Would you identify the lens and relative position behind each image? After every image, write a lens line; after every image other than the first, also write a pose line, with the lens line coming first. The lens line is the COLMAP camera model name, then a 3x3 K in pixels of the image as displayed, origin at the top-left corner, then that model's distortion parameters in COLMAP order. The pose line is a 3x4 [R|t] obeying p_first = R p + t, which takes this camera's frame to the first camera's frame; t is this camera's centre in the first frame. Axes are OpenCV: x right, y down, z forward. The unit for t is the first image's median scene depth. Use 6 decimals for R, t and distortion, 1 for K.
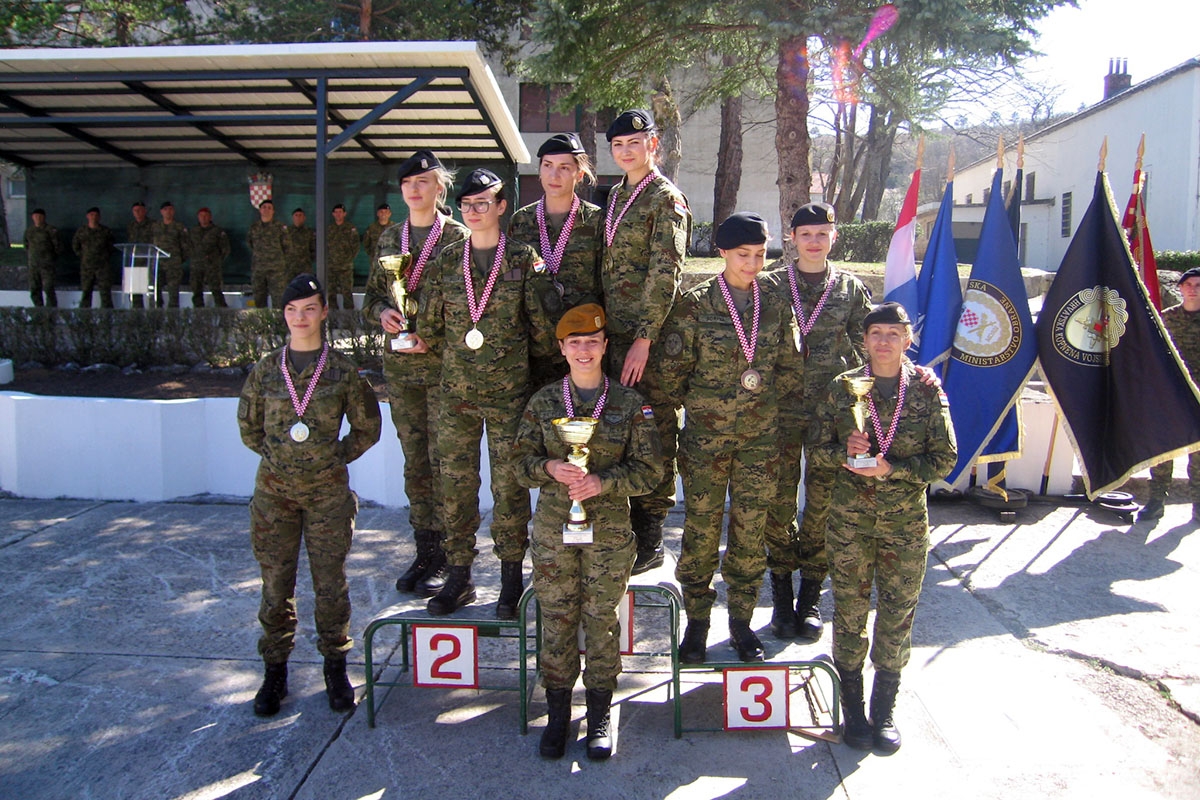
lens RADIAL K [[993.9, 0, 607.2], [0, 993.9, 366.3], [0, 0, 1]] dist [-0.138835, 0.099366]
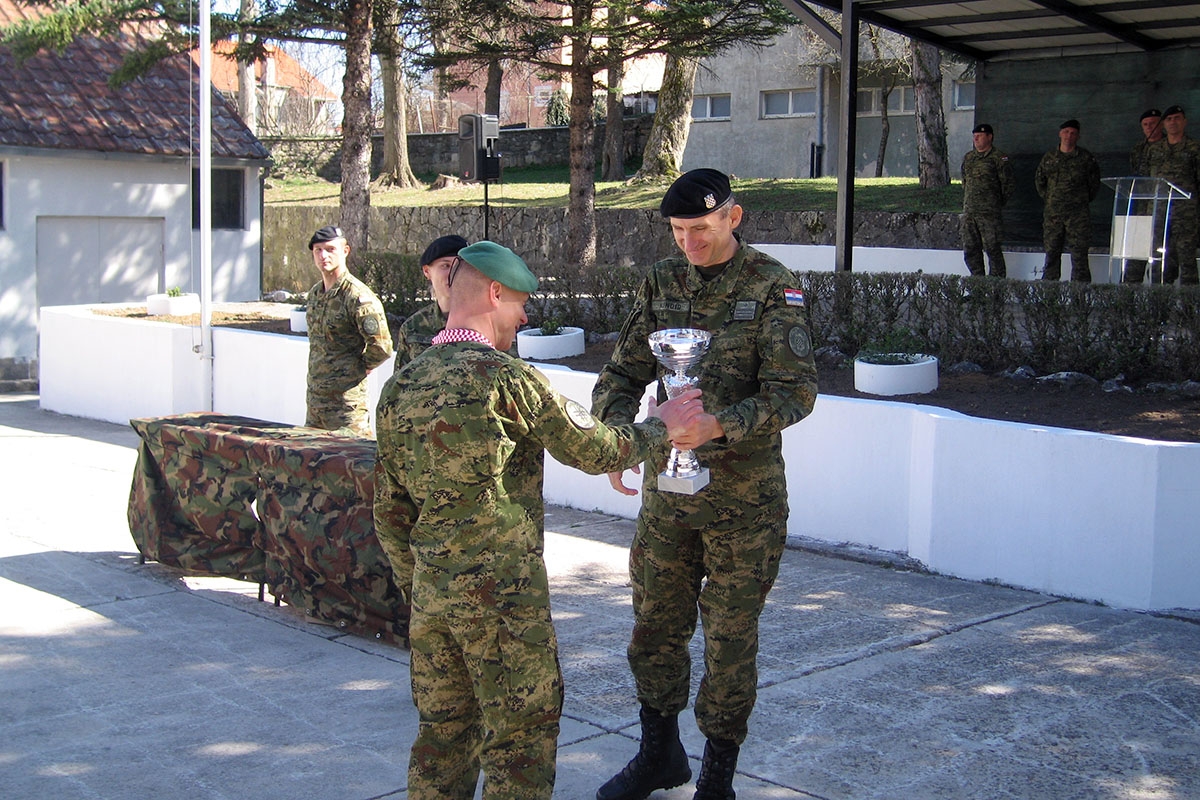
lens RADIAL K [[1652.2, 0, 596.8], [0, 1652.2, 361.5], [0, 0, 1]] dist [-0.080166, 0.092758]
pose [[0.719566, 0.056281, -0.692140, -0.016254], [-0.065672, 0.997758, 0.012857, -0.002832], [0.691312, 0.036203, 0.721649, 0.034253]]
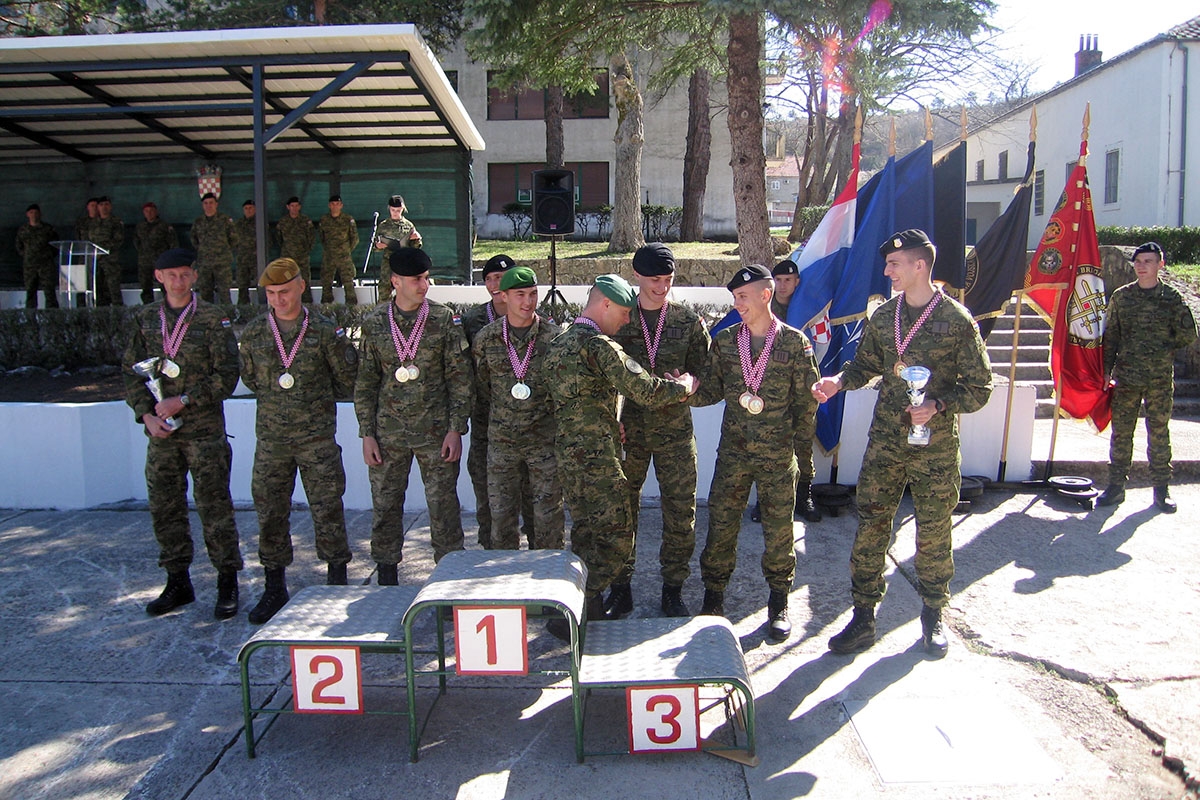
lens RADIAL K [[993.9, 0, 607.2], [0, 993.9, 366.3], [0, 0, 1]] dist [-0.138835, 0.099366]
pose [[0.999613, -0.021997, 0.017005, 0.036729], [0.021785, 0.999684, 0.012555, -0.002015], [-0.017276, -0.012180, 0.999777, 0.033926]]
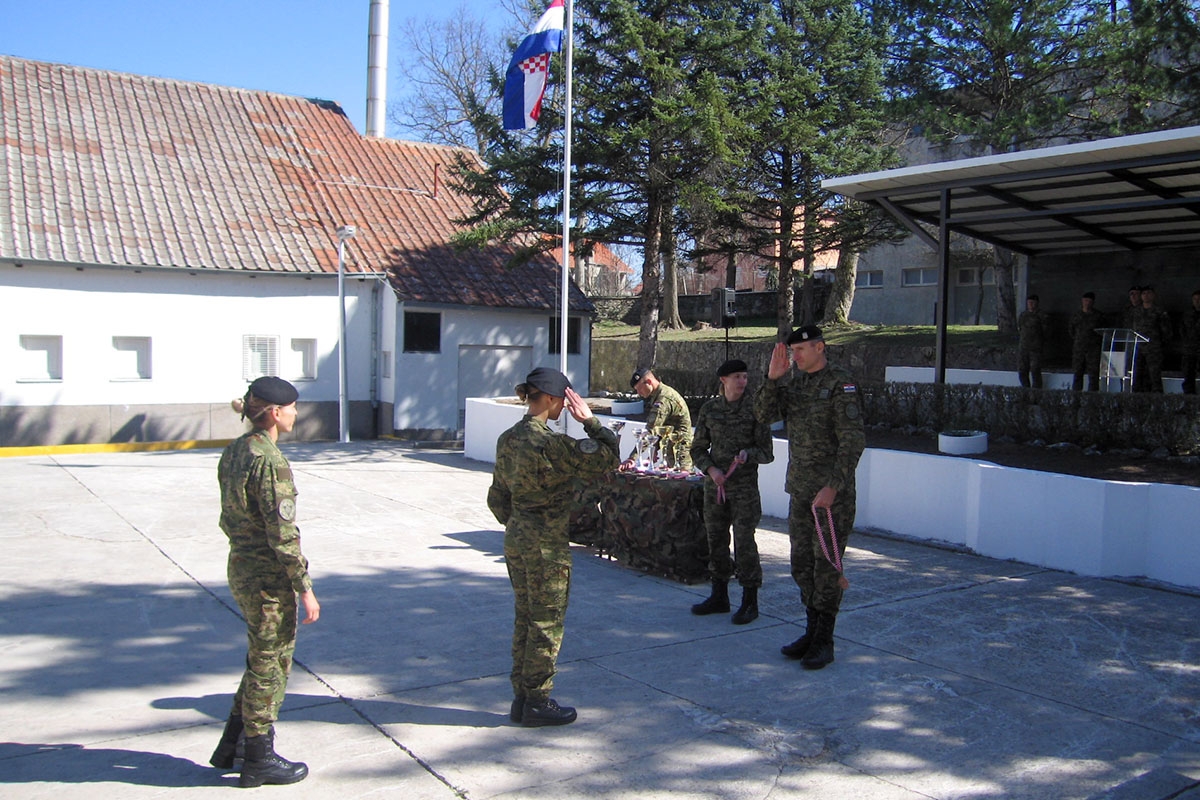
lens RADIAL K [[1070.3, 0, 651.6], [0, 1070.3, 399.4], [0, 0, 1]] dist [-0.104156, 0.010891]
pose [[0.618913, 0.039146, -0.784484, 0.095059], [-0.082932, 0.996431, -0.015707, 0.005904], [0.781069, 0.074780, 0.619950, -0.068492]]
